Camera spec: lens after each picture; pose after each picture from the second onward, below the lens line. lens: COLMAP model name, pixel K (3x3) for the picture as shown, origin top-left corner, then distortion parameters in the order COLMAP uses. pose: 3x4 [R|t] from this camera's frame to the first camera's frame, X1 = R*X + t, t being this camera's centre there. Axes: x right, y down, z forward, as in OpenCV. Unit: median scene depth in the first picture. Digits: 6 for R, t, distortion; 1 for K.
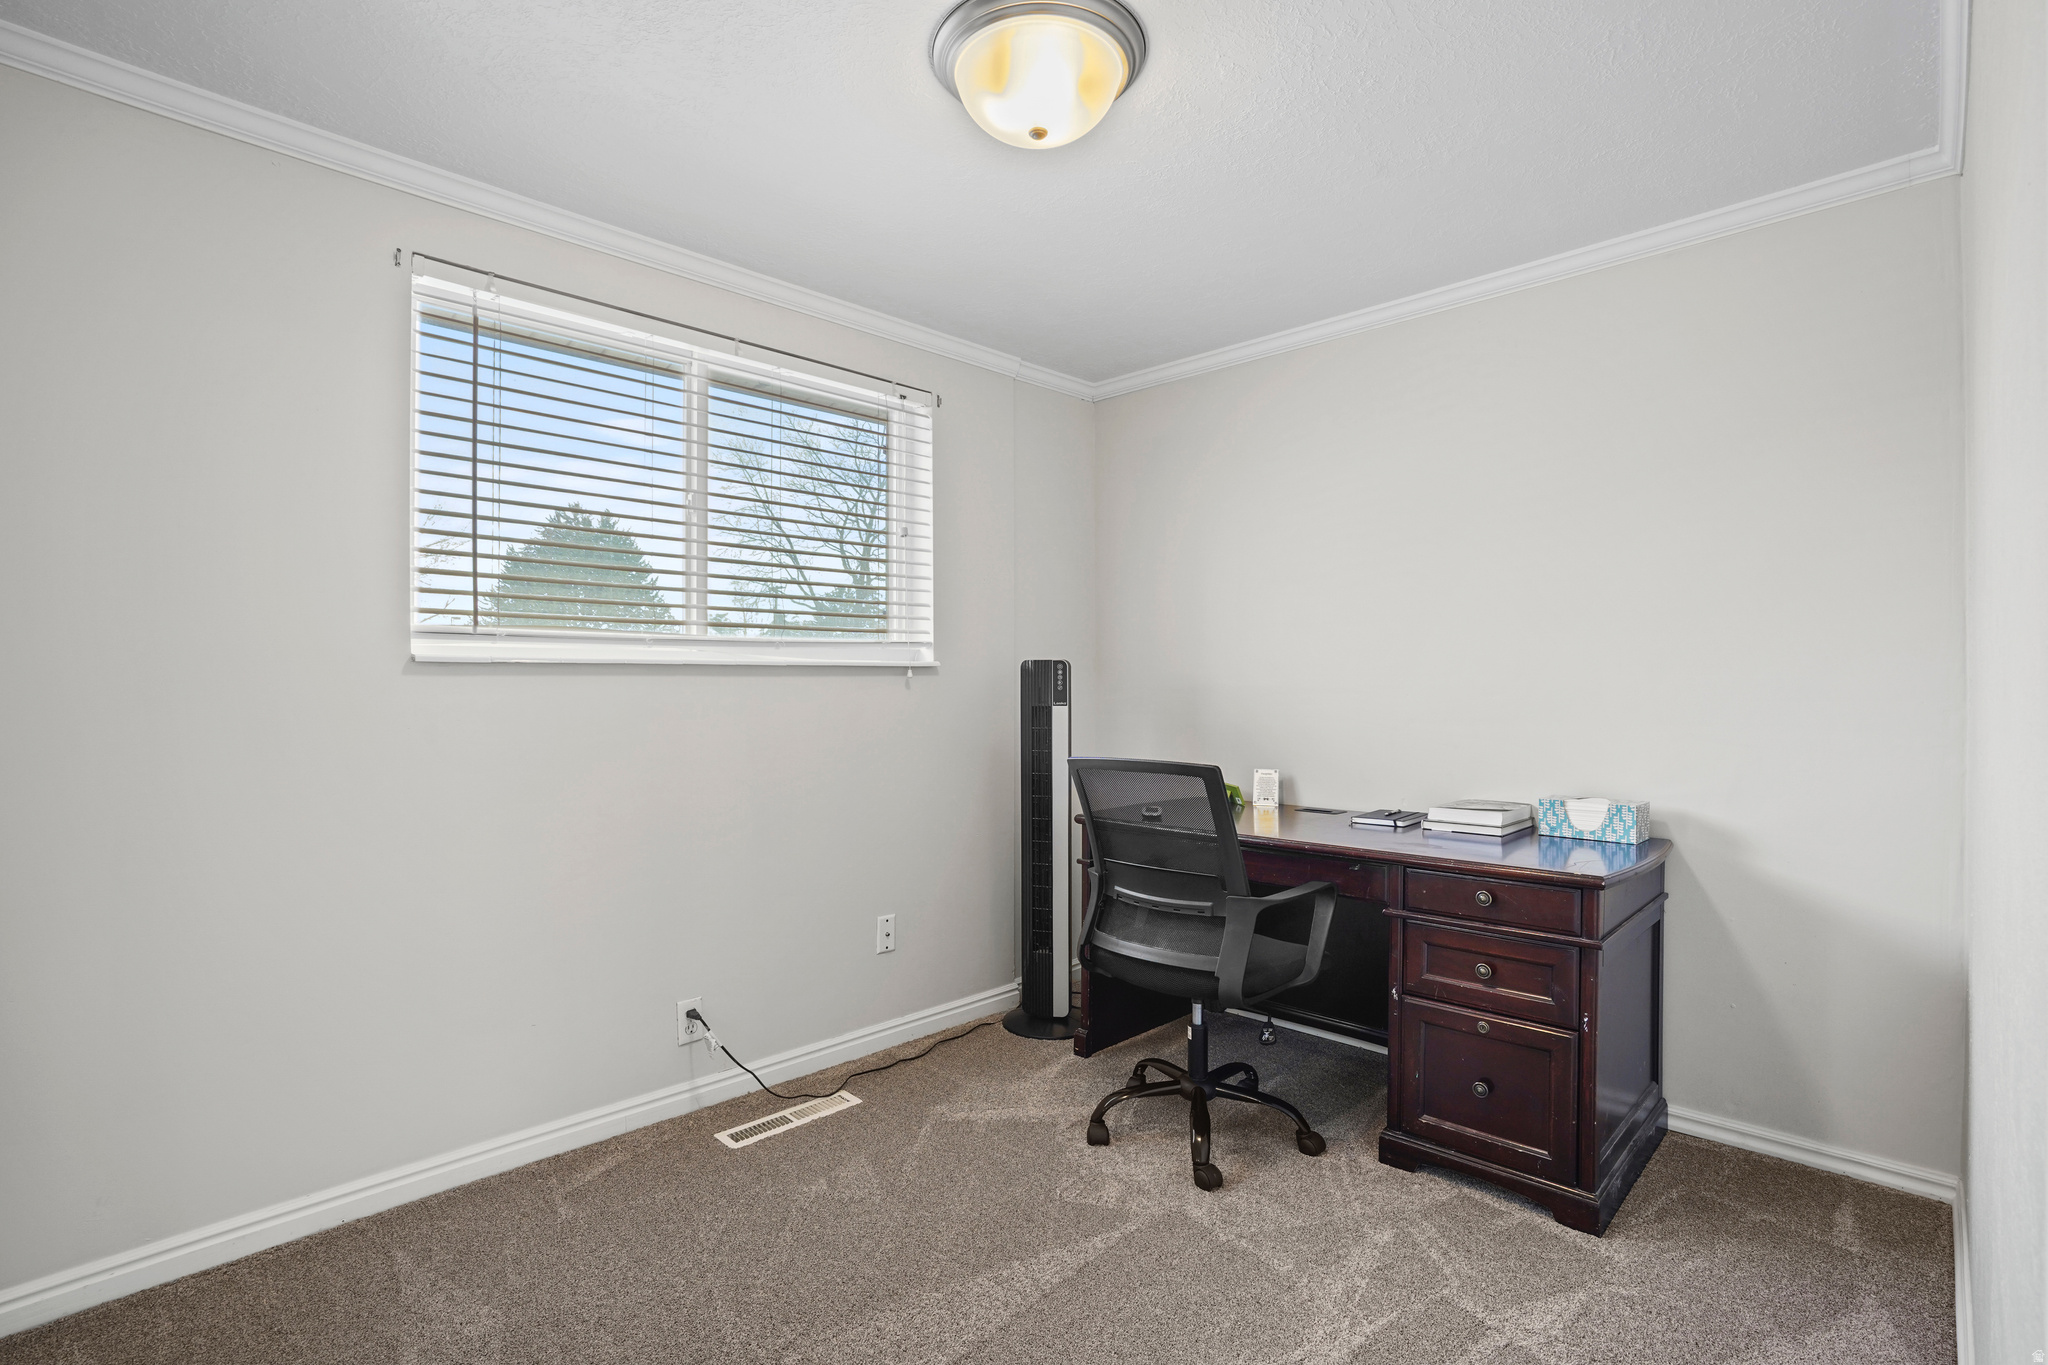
lens RADIAL K [[976.1, 0, 1002.7], [0, 976.1, 678.1], [0, 0, 1]] dist [-0.073605, 0.035951]
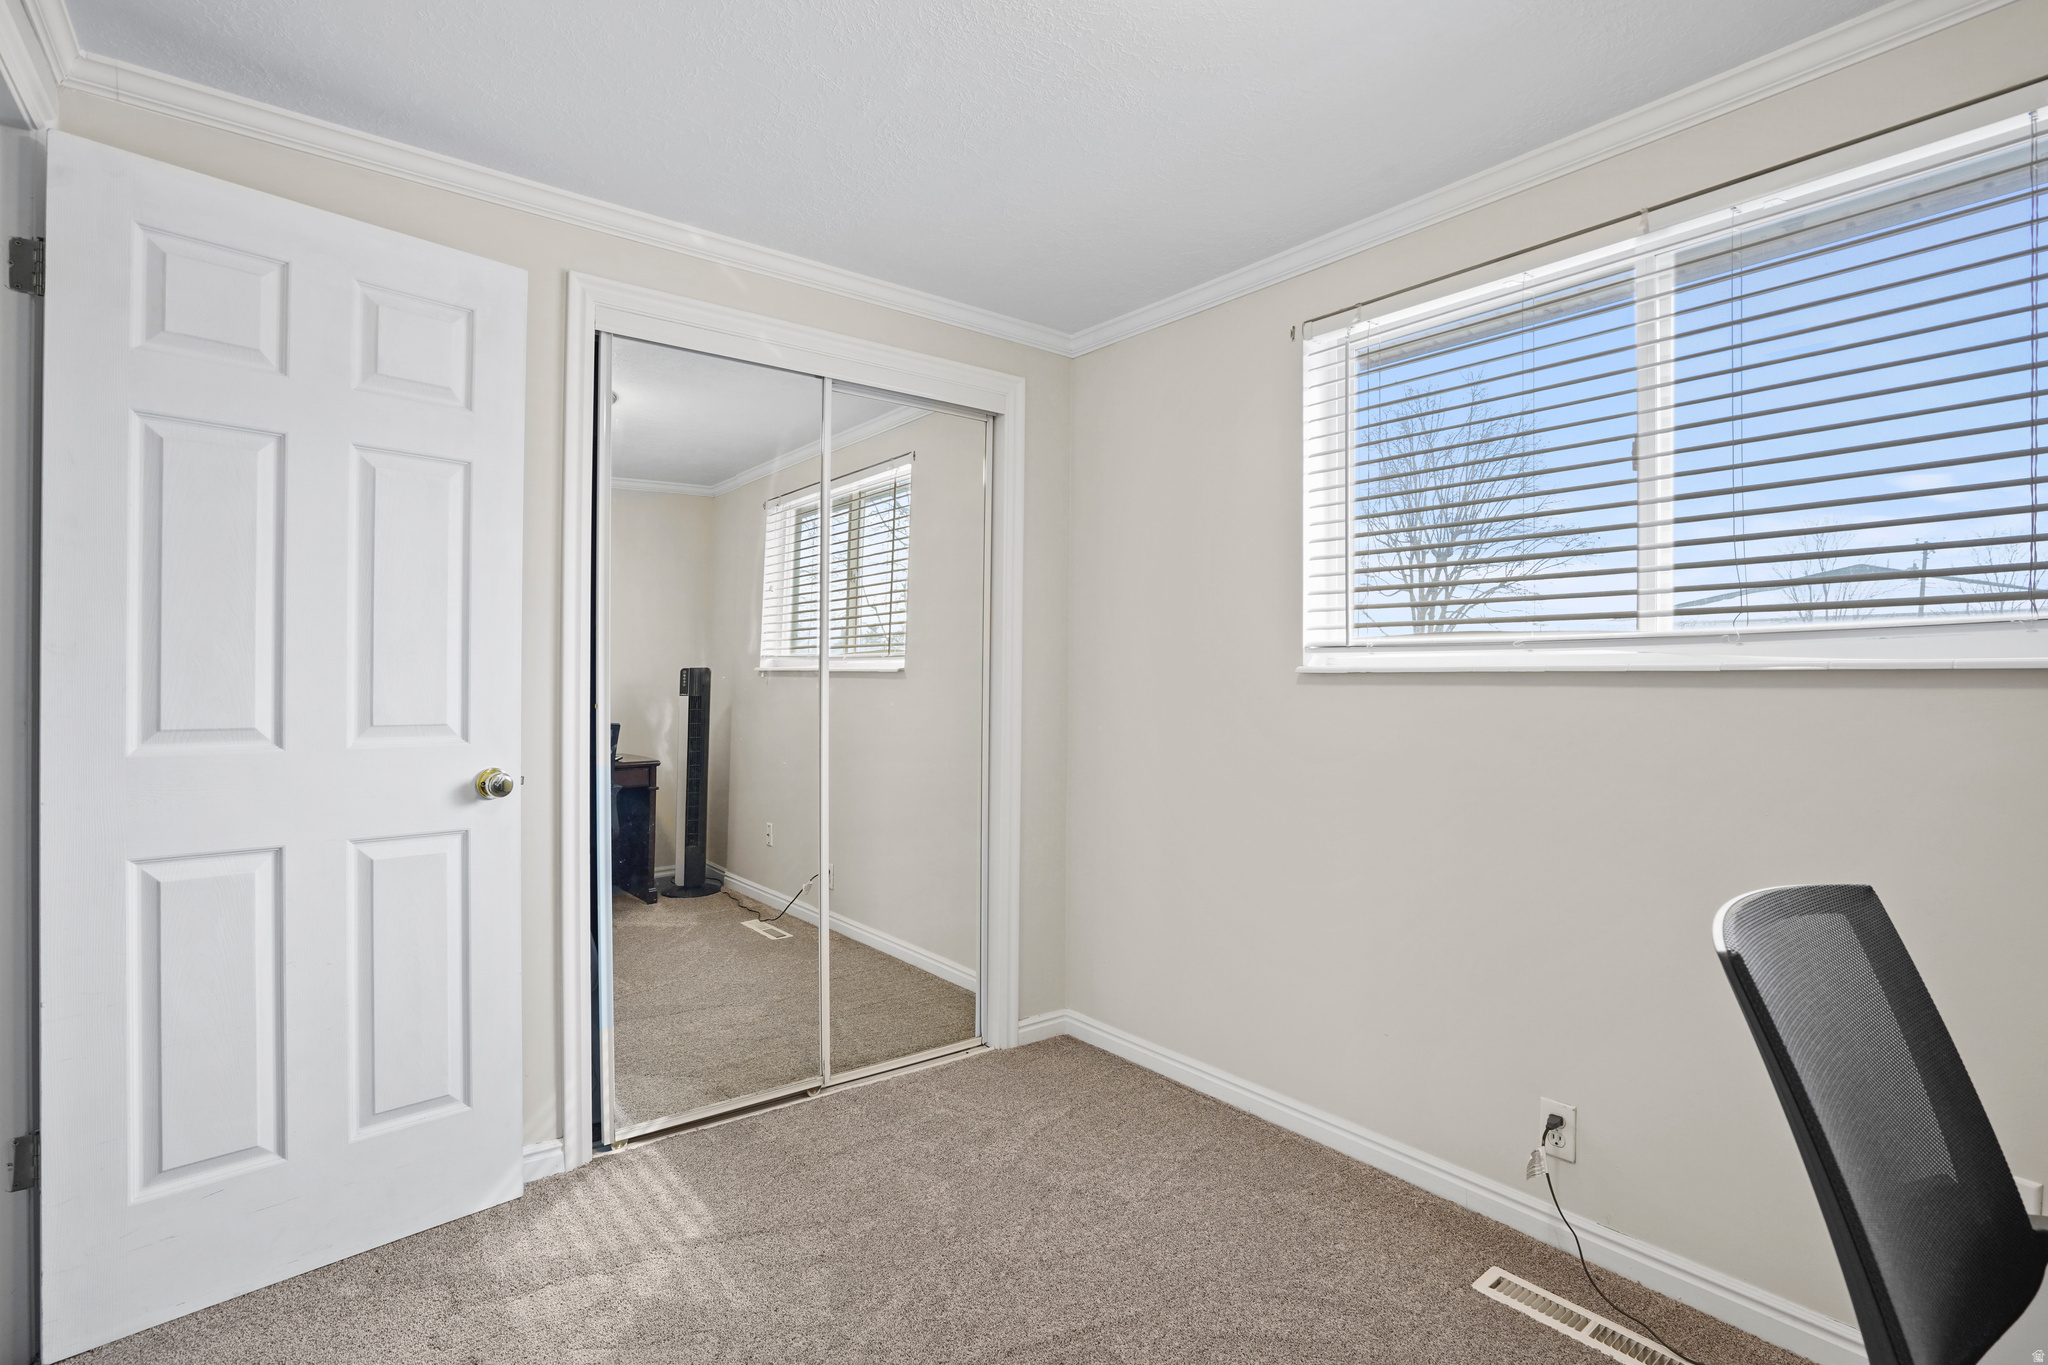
lens RADIAL K [[976.1, 0, 1002.7], [0, 976.1, 678.1], [0, 0, 1]] dist [-0.073605, 0.035951]
pose [[-0.145325, -0.006547, -0.989362, 0.523925], [-0.002098, 0.999978, -0.006309, -0.002643], [0.989382, 0.001159, -0.145335, 0.699801]]
